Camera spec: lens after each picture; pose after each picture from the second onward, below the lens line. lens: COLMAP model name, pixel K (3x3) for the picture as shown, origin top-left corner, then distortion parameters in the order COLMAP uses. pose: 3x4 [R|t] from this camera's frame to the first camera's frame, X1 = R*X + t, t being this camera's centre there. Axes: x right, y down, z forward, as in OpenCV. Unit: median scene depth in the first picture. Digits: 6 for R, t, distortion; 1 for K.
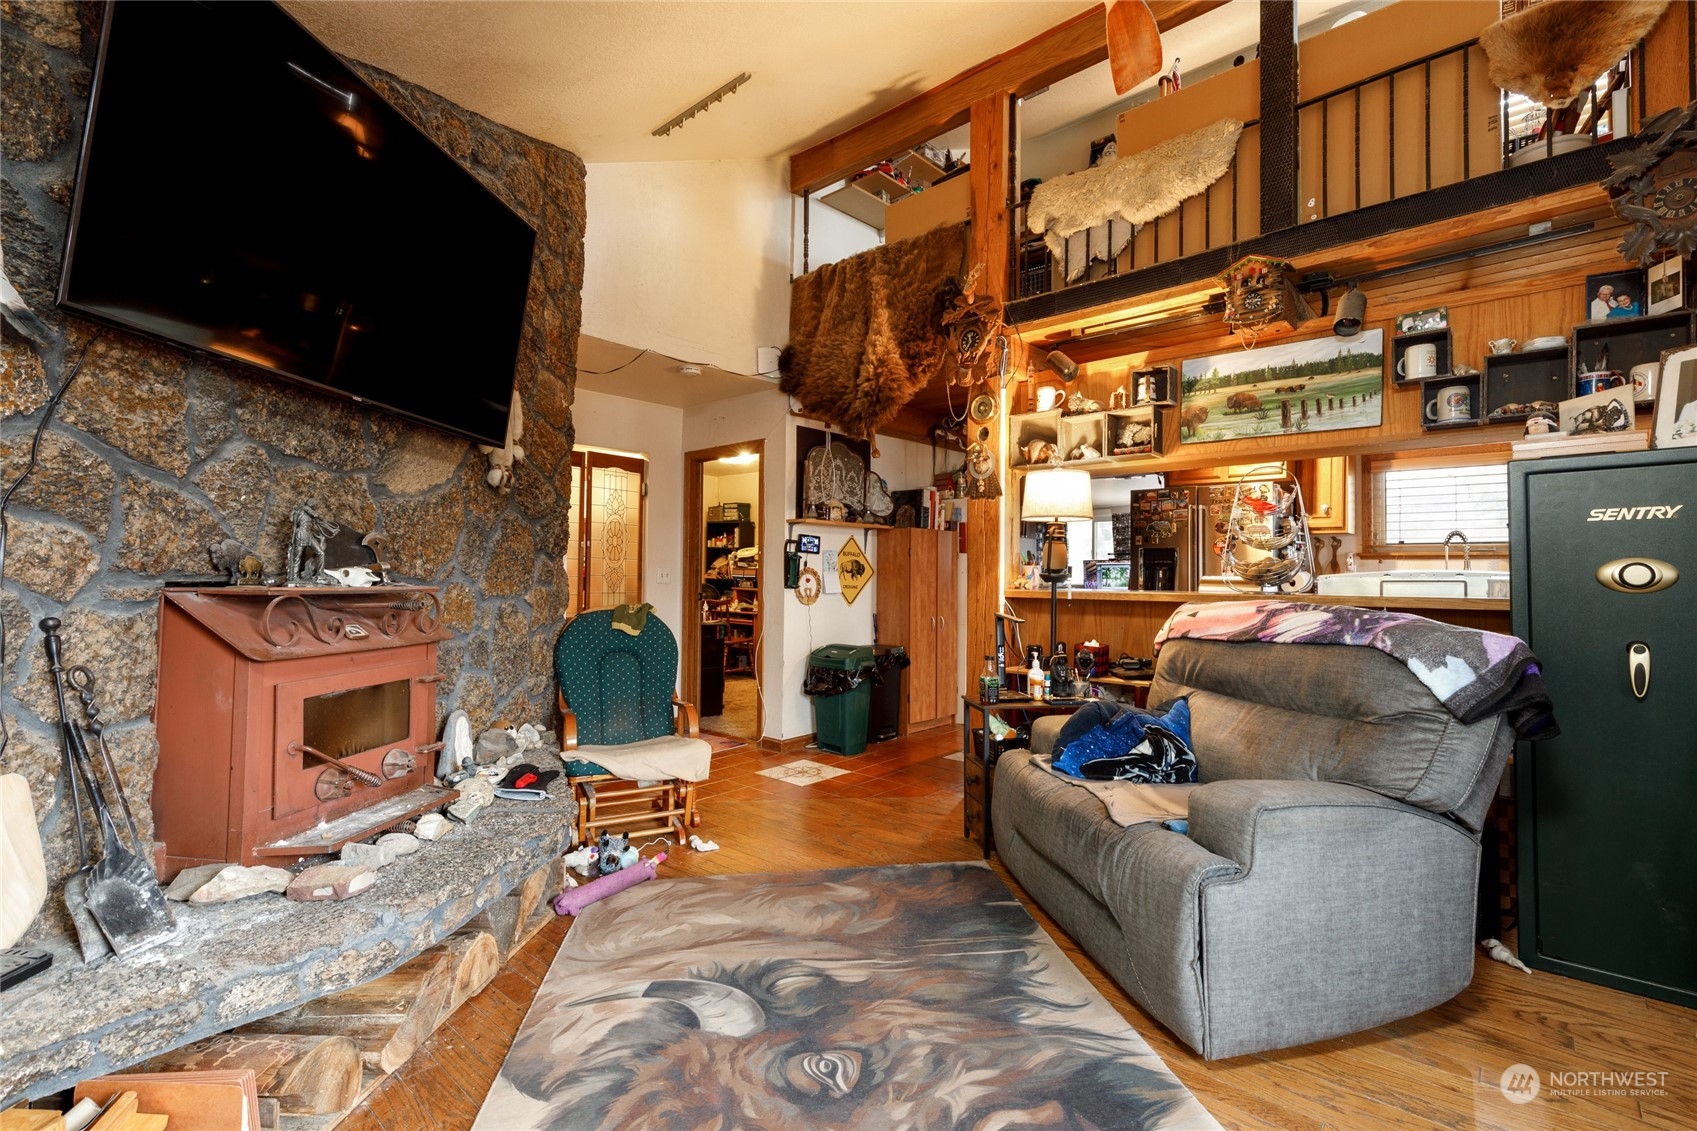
lens RADIAL K [[764.2, 0, 848.5], [0, 764.2, 565.5], [0, 0, 1]] dist [-0.000684, -0.000227]
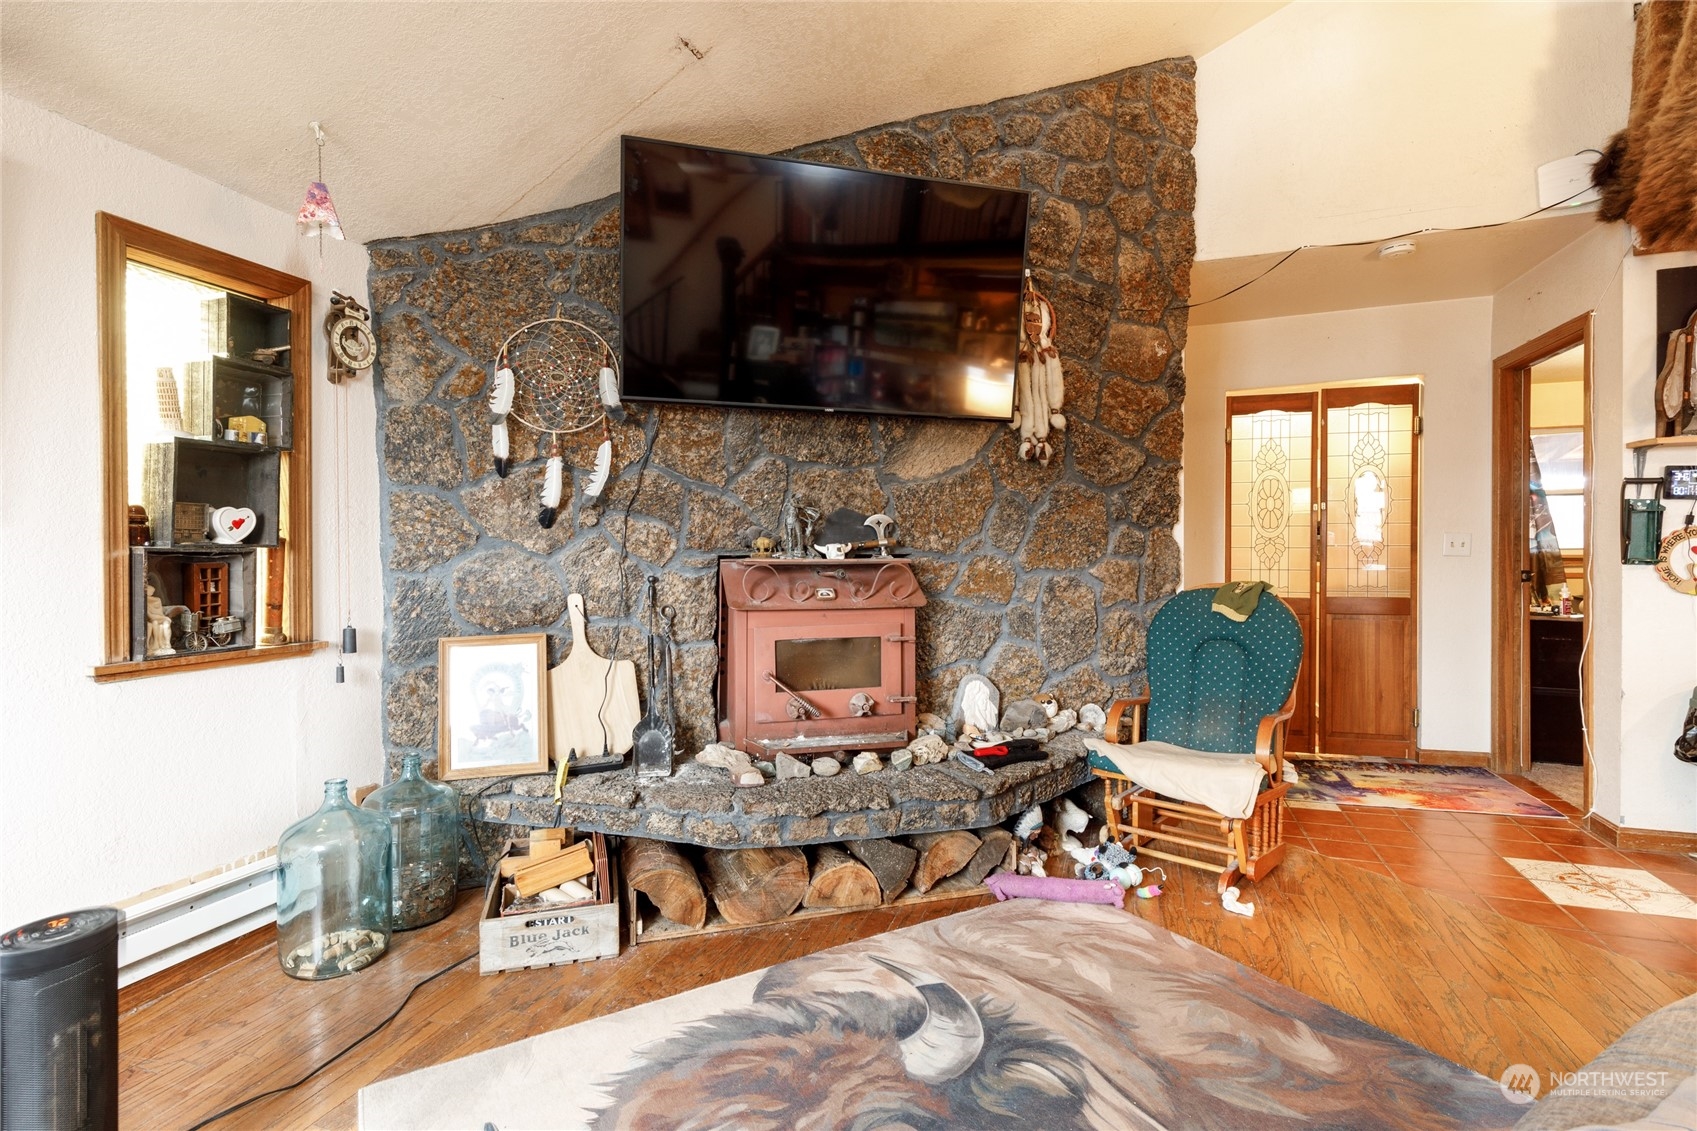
lens RADIAL K [[814.9, 0, 854.7], [0, 814.9, 555.7], [0, 0, 1]] dist [0.004160, -0.000503]
pose [[0.362666, -0.002480, -0.931916, 0.605732], [0.022827, 0.999720, 0.006223, 0.014624], [0.931640, -0.023529, 0.362621, 0.526128]]
